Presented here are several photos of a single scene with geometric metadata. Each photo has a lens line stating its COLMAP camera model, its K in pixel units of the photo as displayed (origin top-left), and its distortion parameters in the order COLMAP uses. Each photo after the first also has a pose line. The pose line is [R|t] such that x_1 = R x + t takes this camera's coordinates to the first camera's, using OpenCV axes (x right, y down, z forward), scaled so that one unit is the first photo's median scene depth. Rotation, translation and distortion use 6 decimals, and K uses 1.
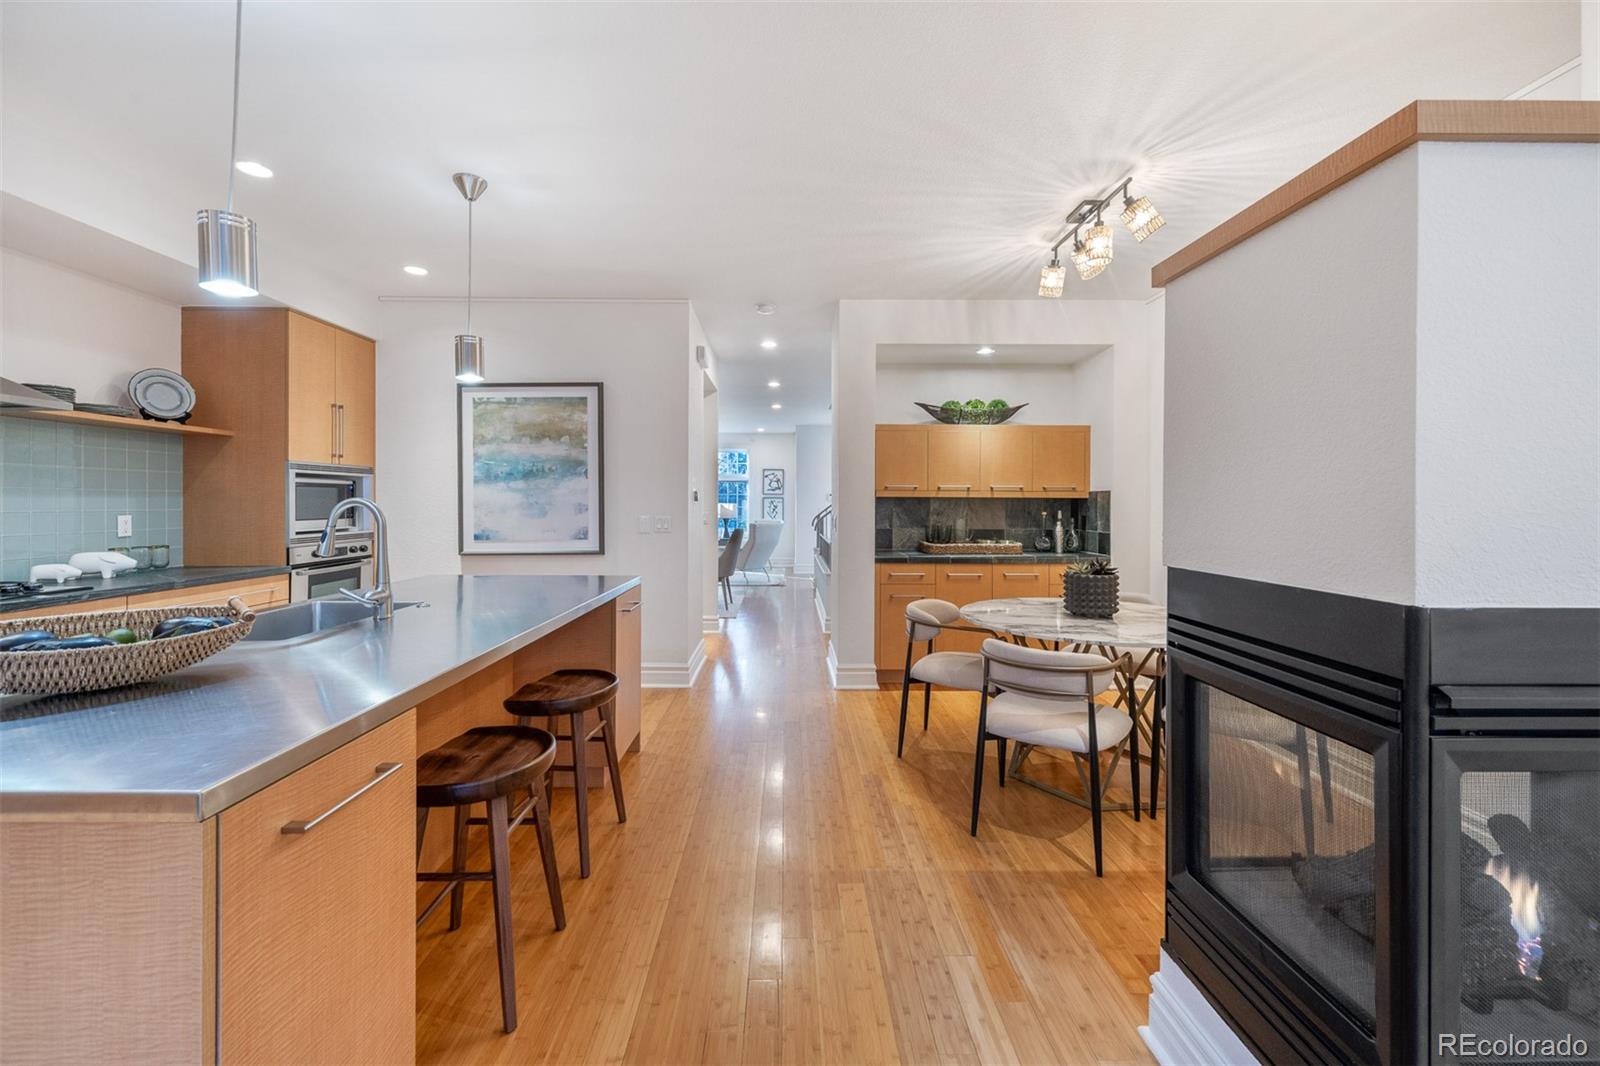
lens RADIAL K [[630.7, 0, 810.7], [0, 630.7, 500.4], [0, 0, 1]] dist [-0.001198, -0.000502]
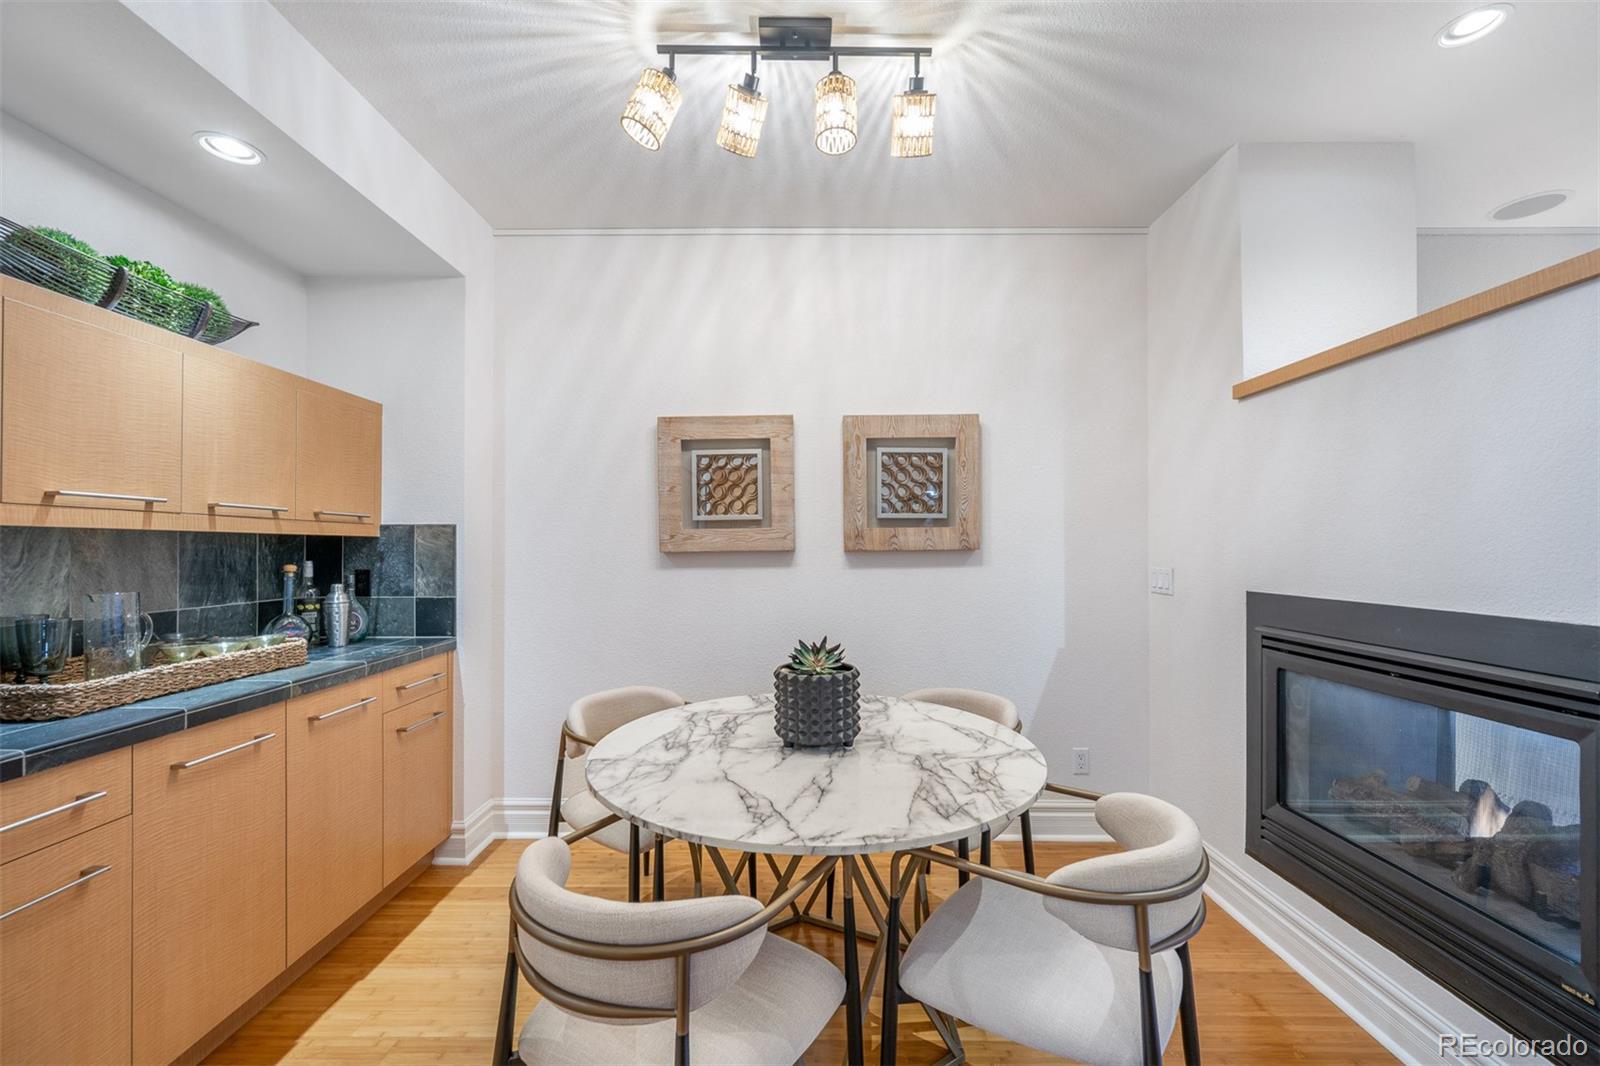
lens RADIAL K [[630.7, 0, 820.5], [0, 630.7, 545.1], [0, 0, 1]] dist [-0.001198, -0.000502]
pose [[0.046467, 0.001512, 0.998919, -0.098331], [-0.003497, 0.999993, -0.001351, 0.003960], [-0.998914, -0.003431, 0.046472, 0.702423]]
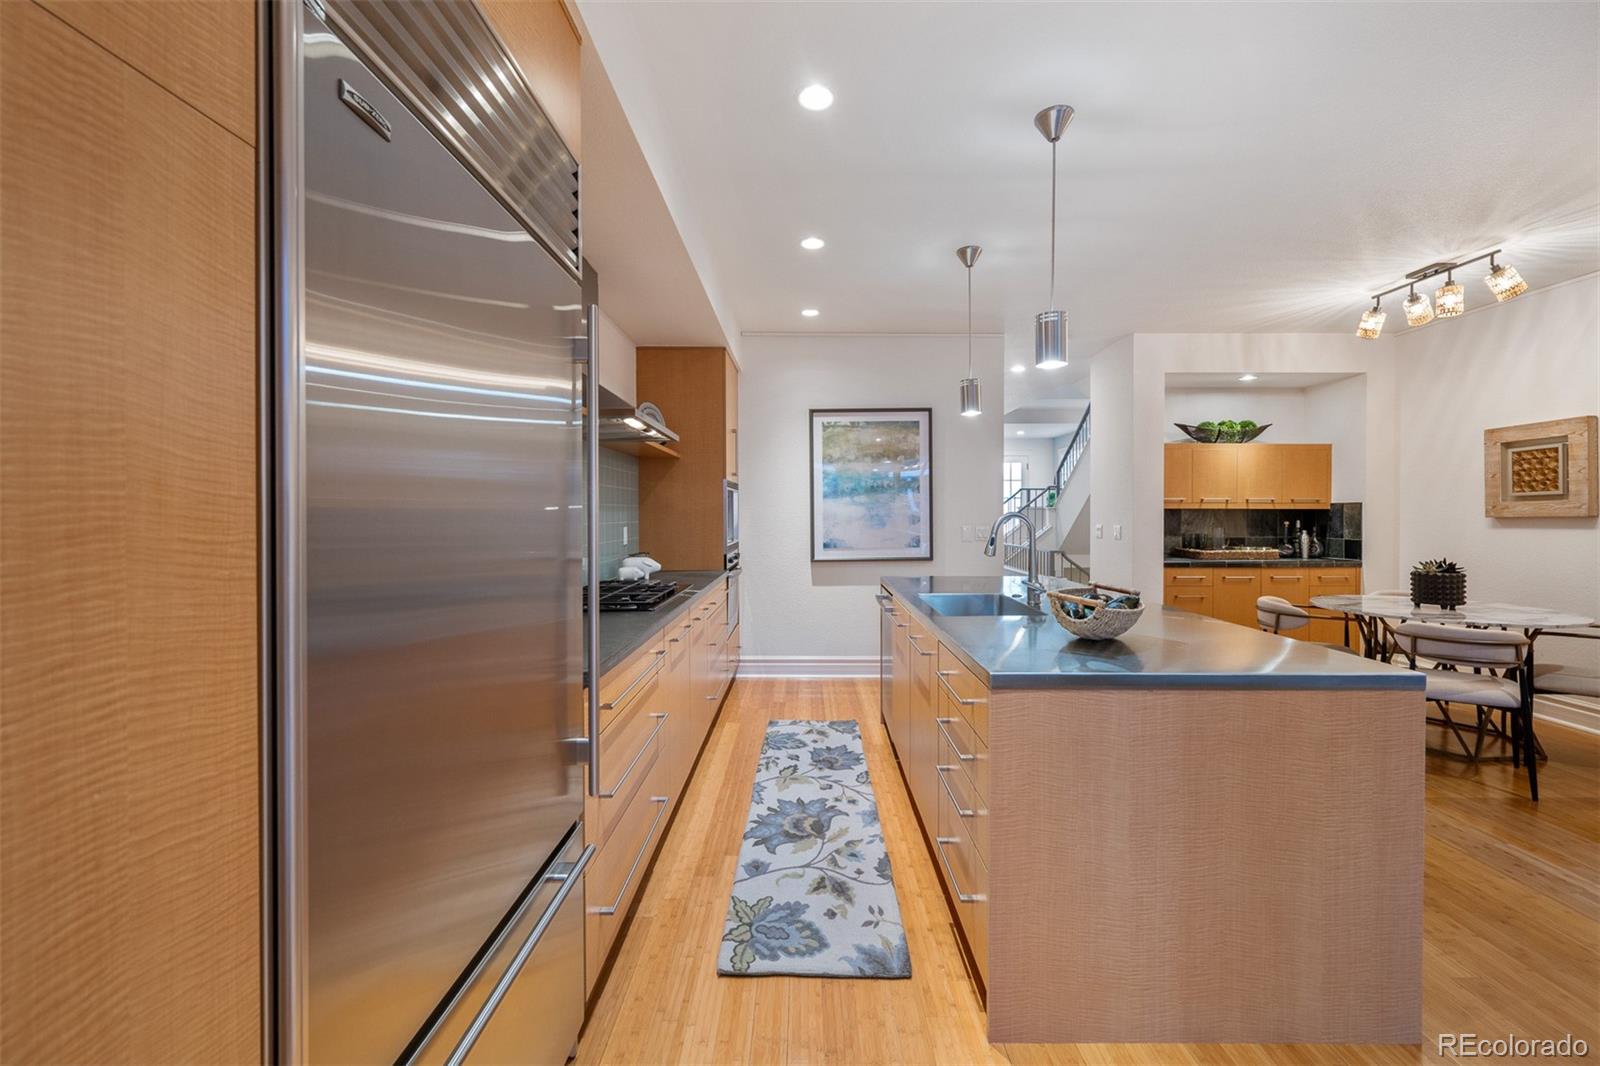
lens RADIAL K [[630.7, 0, 850.3], [0, 630.7, 515.4], [0, 0, 1]] dist [-0.001198, -0.000502]
pose [[0.999948, -0.003905, 0.009405, -0.497176], [0.003858, 0.999980, 0.004924, -0.001064], [-0.009424, -0.004887, 0.999944, -0.131273]]
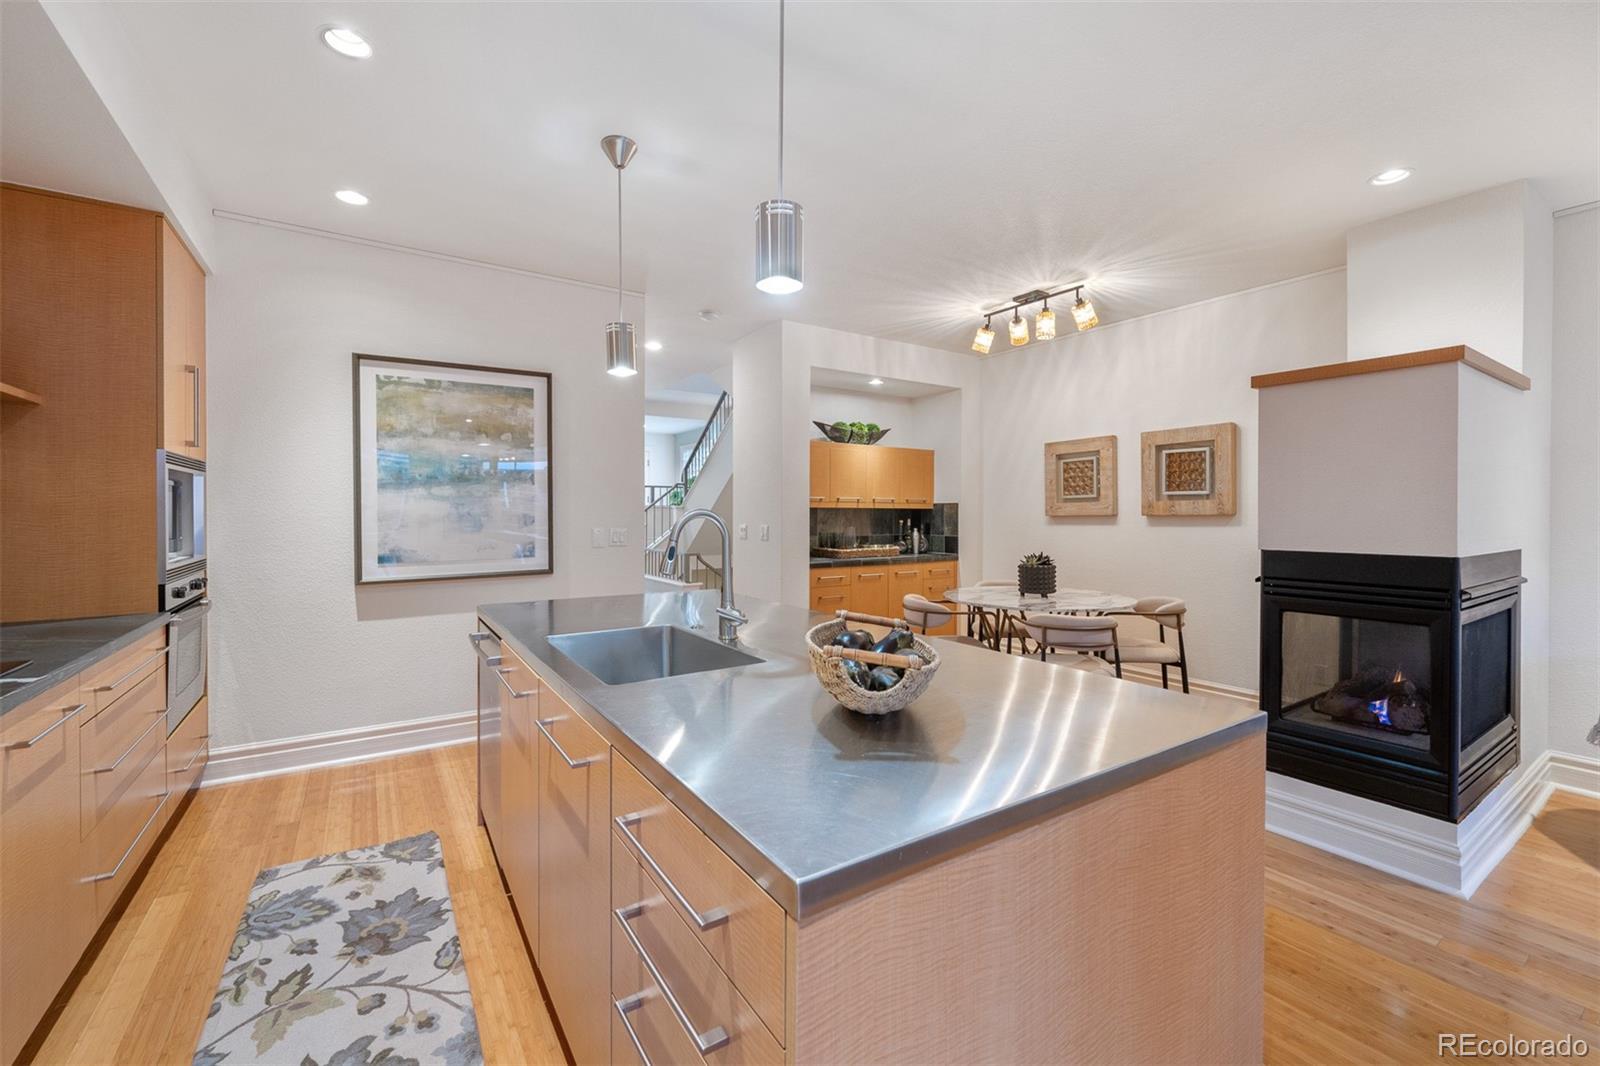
lens RADIAL K [[630.7, 0, 815.2], [0, 630.7, 514.7], [0, 0, 1]] dist [-0.001198, -0.000502]
pose [[0.847501, -0.004148, 0.530777, -0.491899], [0.001172, 0.999982, 0.005943, 0.000686], [-0.530792, -0.004415, 0.847490, 0.080049]]
